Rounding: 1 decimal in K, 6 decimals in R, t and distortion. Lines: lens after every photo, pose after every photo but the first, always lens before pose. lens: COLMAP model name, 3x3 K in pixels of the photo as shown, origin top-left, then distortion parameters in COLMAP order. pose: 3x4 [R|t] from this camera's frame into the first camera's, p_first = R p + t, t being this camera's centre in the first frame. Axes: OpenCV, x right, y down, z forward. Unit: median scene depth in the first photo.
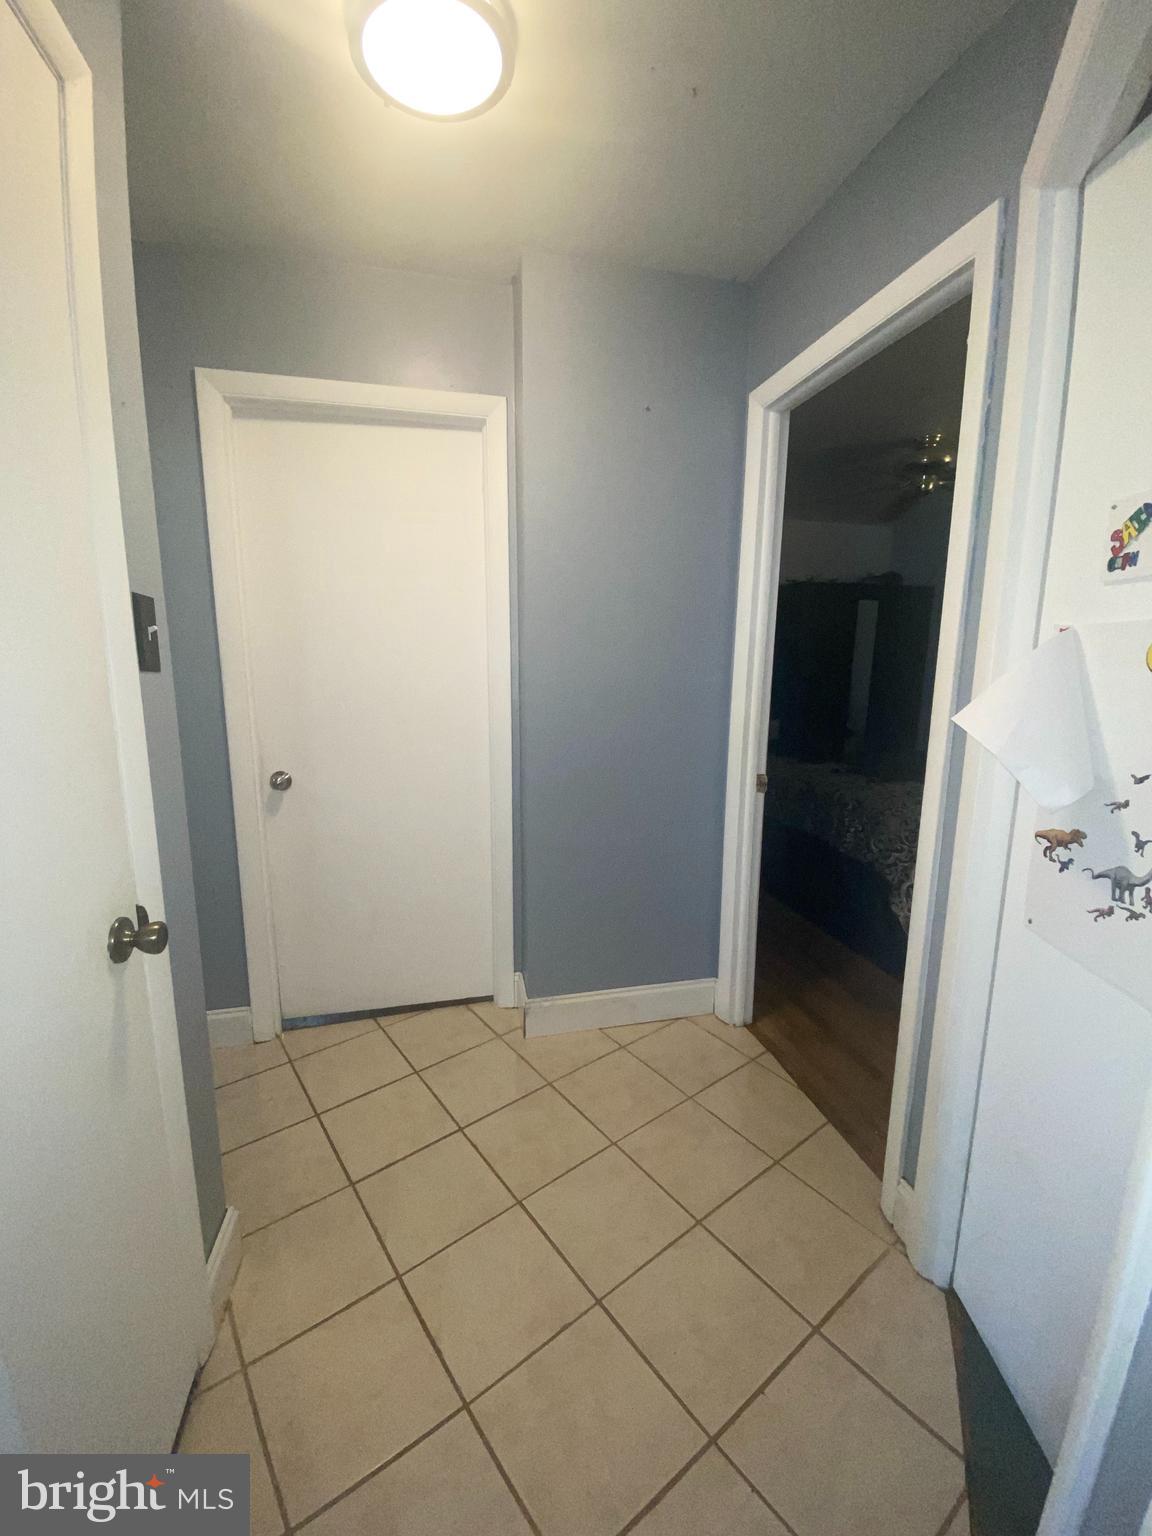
lens RADIAL K [[627.6, 0, 579.5], [0, 627.6, 765.8], [0, 0, 1]] dist [-0.000261, -0.000341]
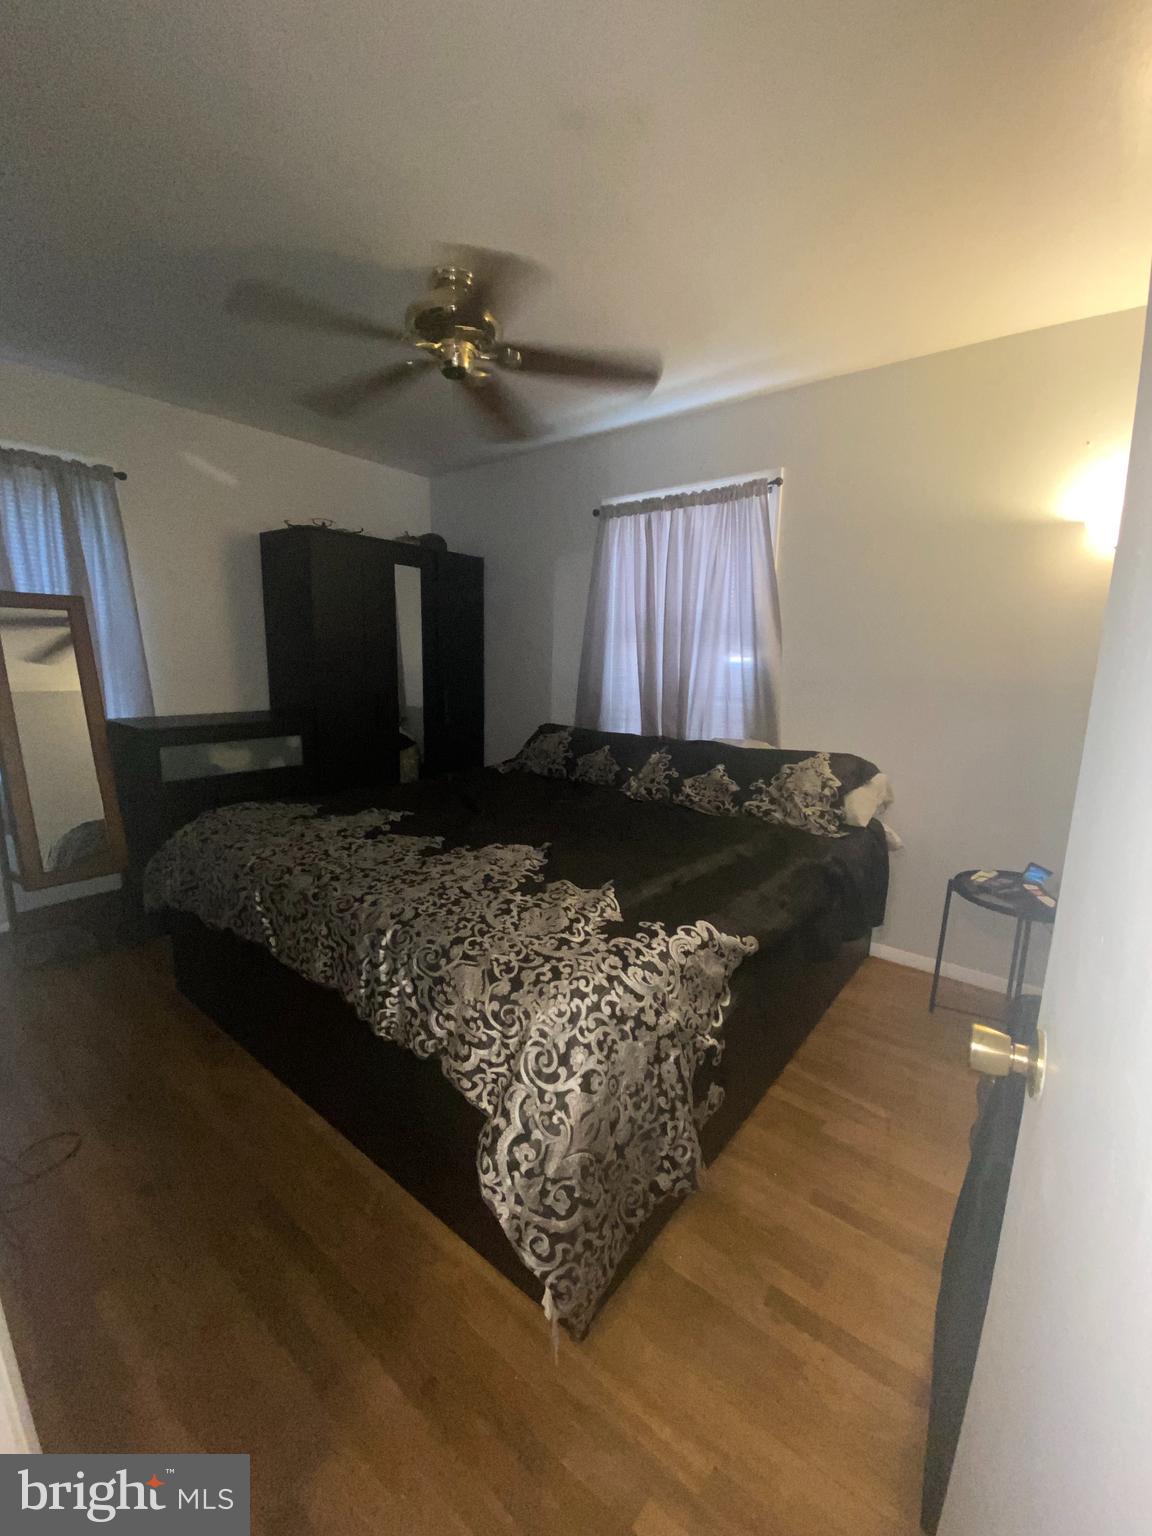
lens RADIAL K [[627.6, 0, 579.5], [0, 627.6, 765.8], [0, 0, 1]] dist [-0.000261, -0.000341]
pose [[0.789904, -0.090966, 0.606446, 0.270460], [0.082461, 0.995711, 0.041949, -0.086709], [-0.607661, 0.016872, 0.794017, 0.523773]]
